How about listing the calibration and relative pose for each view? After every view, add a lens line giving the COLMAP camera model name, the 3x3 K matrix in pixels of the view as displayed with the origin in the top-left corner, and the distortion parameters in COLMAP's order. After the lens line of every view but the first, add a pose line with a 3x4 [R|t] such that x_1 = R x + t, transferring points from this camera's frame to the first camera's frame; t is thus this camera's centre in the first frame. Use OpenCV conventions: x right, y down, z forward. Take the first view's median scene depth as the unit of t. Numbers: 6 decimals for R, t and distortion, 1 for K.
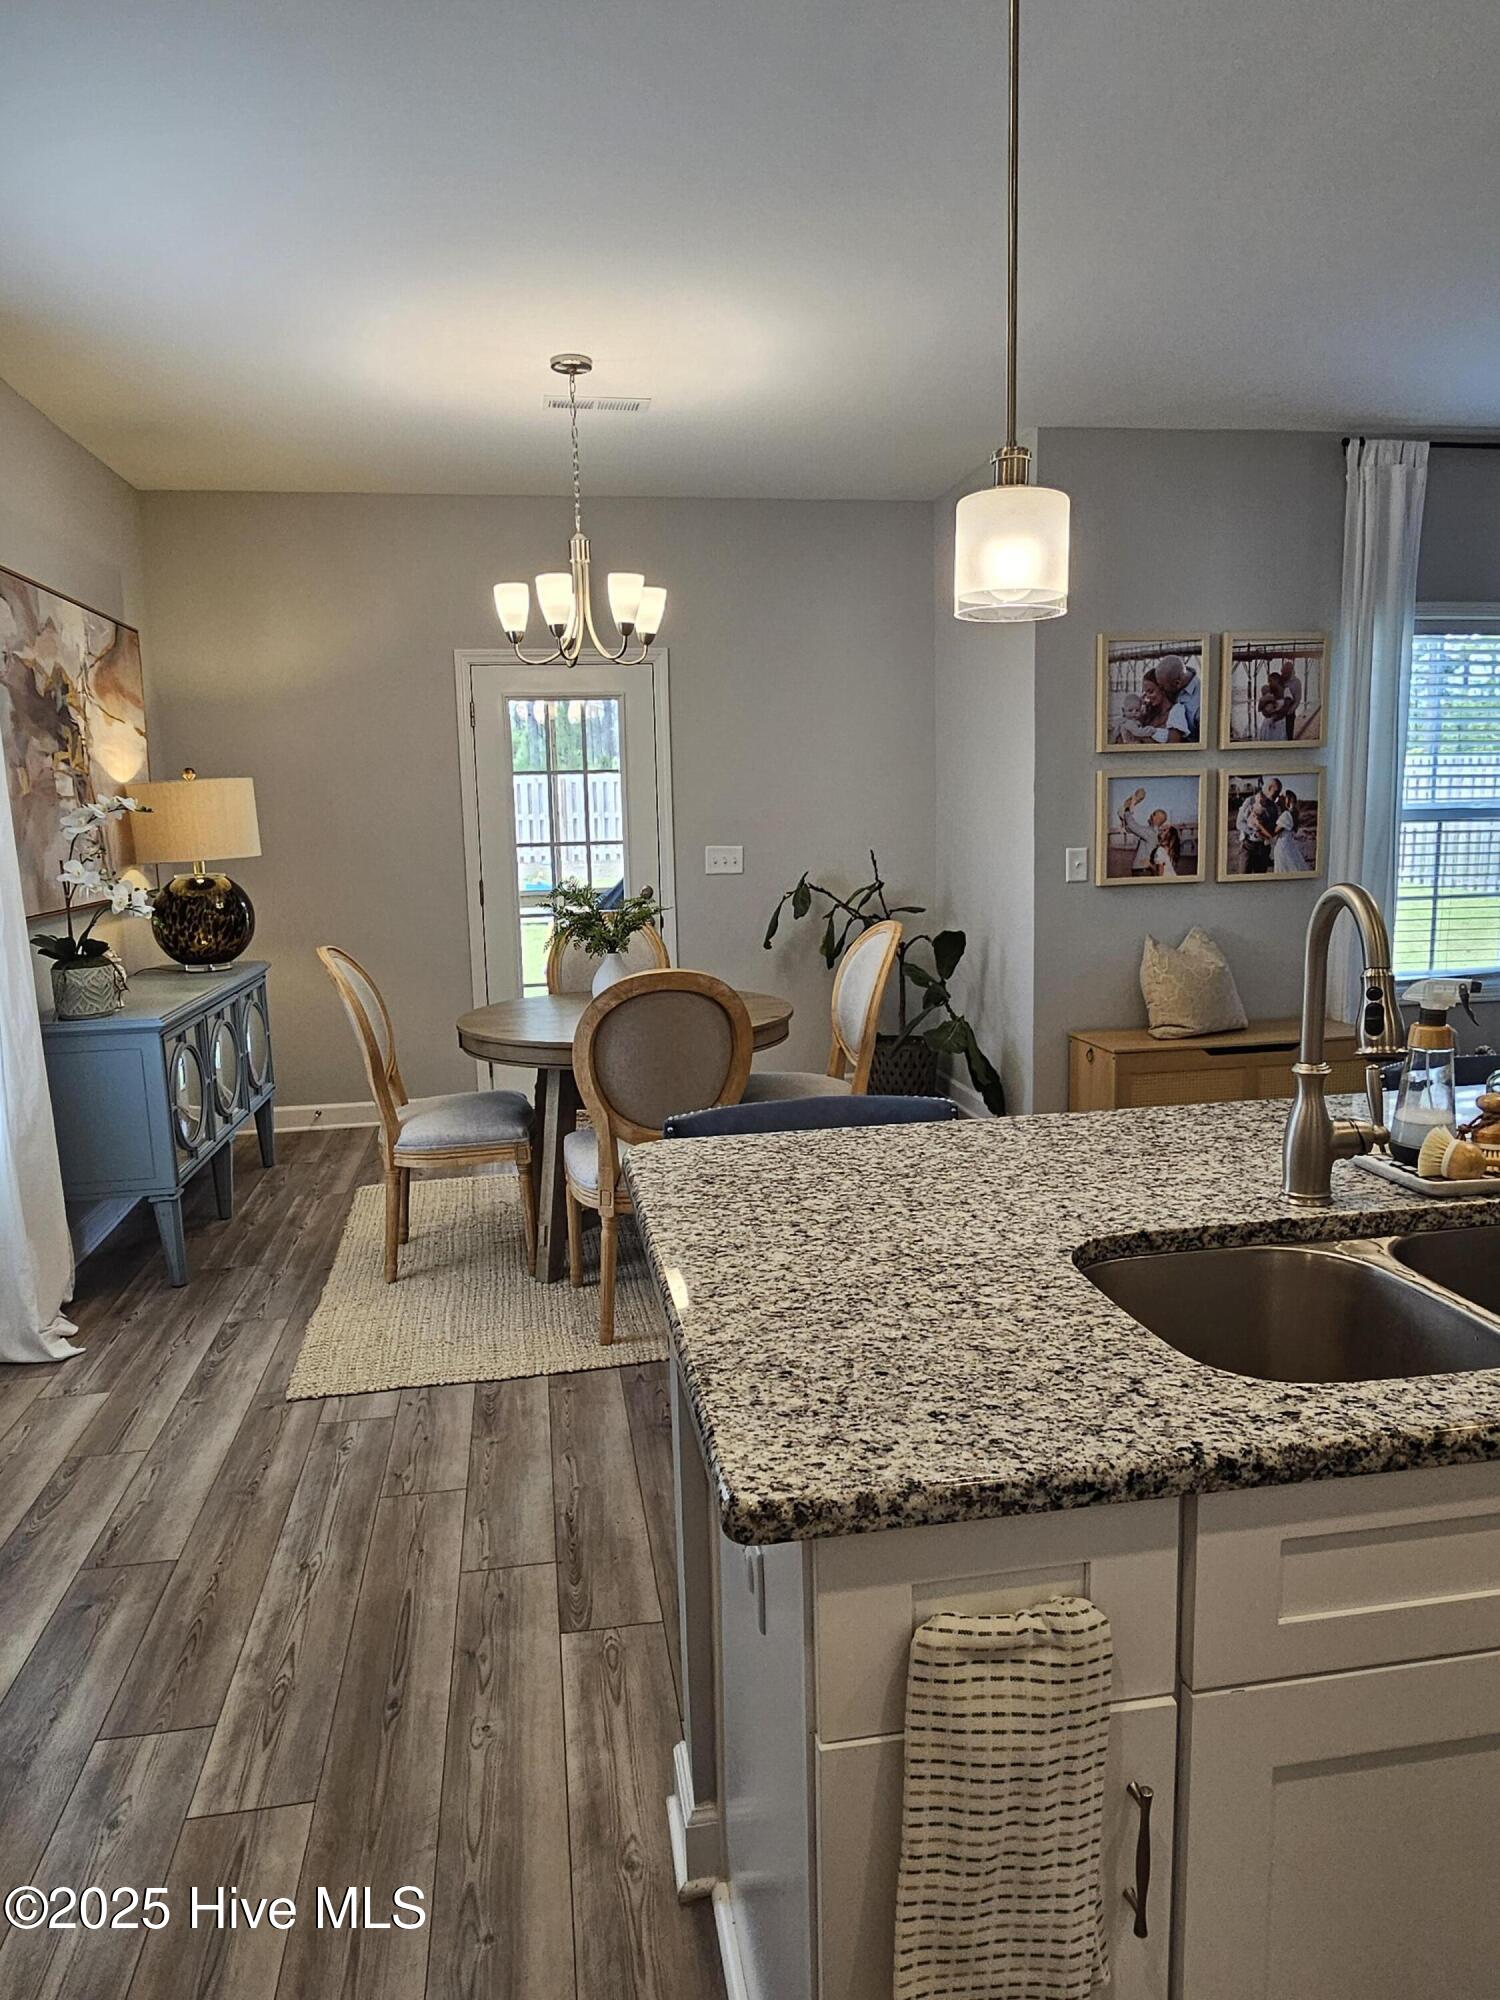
lens RADIAL K [[1165.4, 0, 742.1], [0, 1165.4, 995.4], [0, 0, 1]] dist [0.004810, 0.000157]
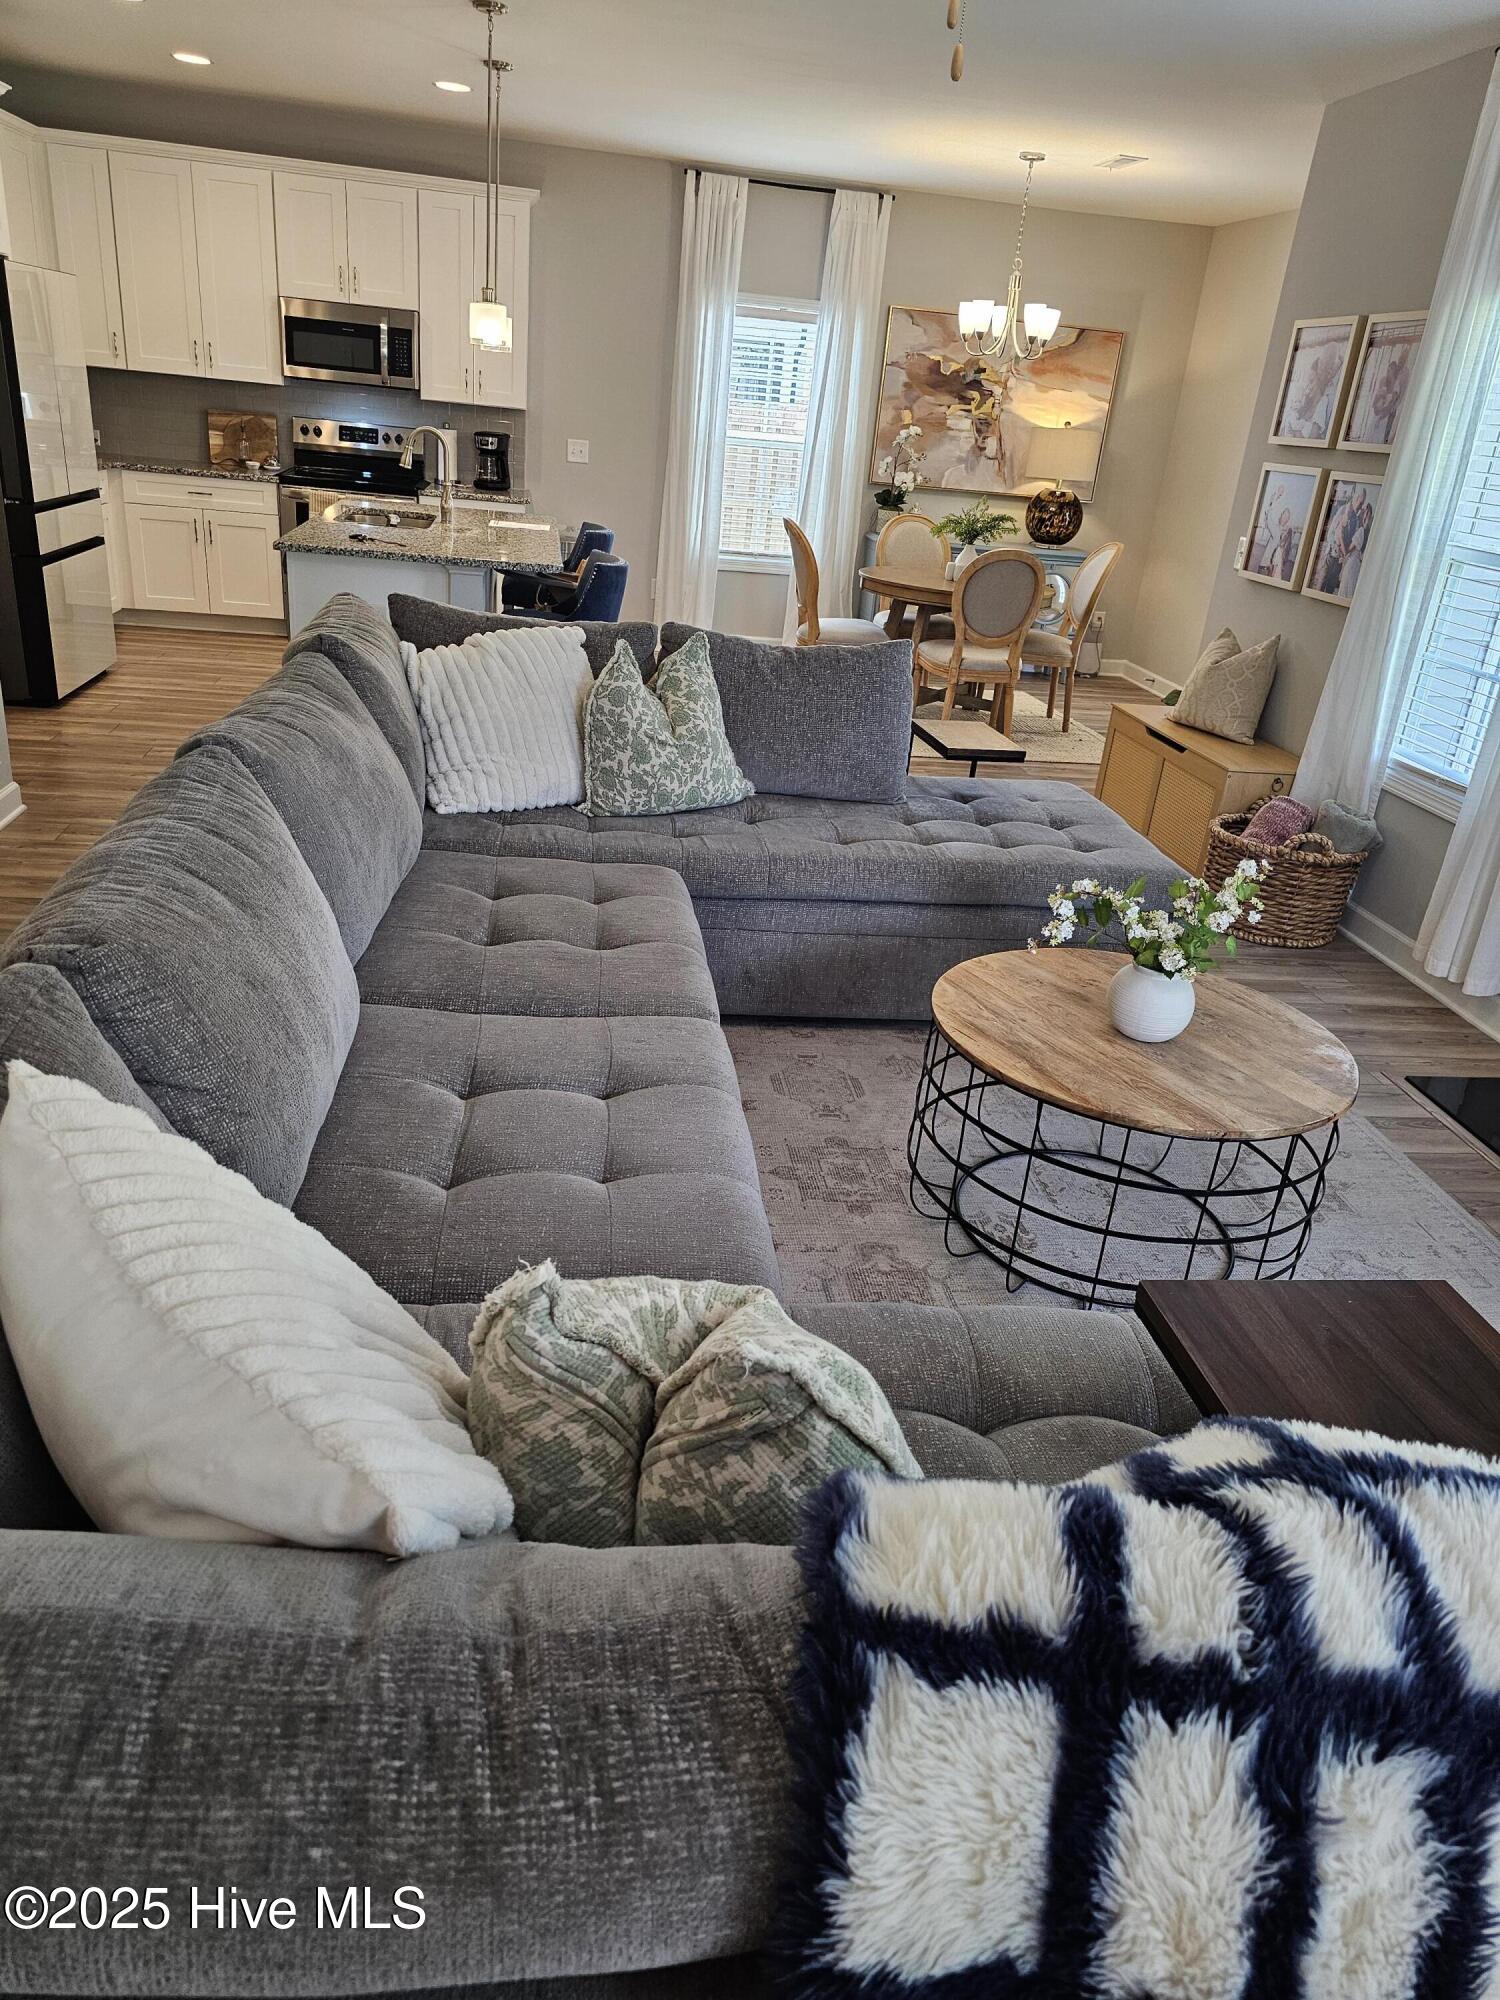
lens RADIAL K [[1344.2, 0, 748.8], [0, 1344.2, 998.8], [0, 0, 1]] dist [-0.001630, -0.003474]
pose [[-0.025673, 0.427571, -0.903617, 1.575160], [-0.240519, 0.874721, 0.420731, -0.163654], [0.970305, 0.228138, 0.080382, 0.551597]]
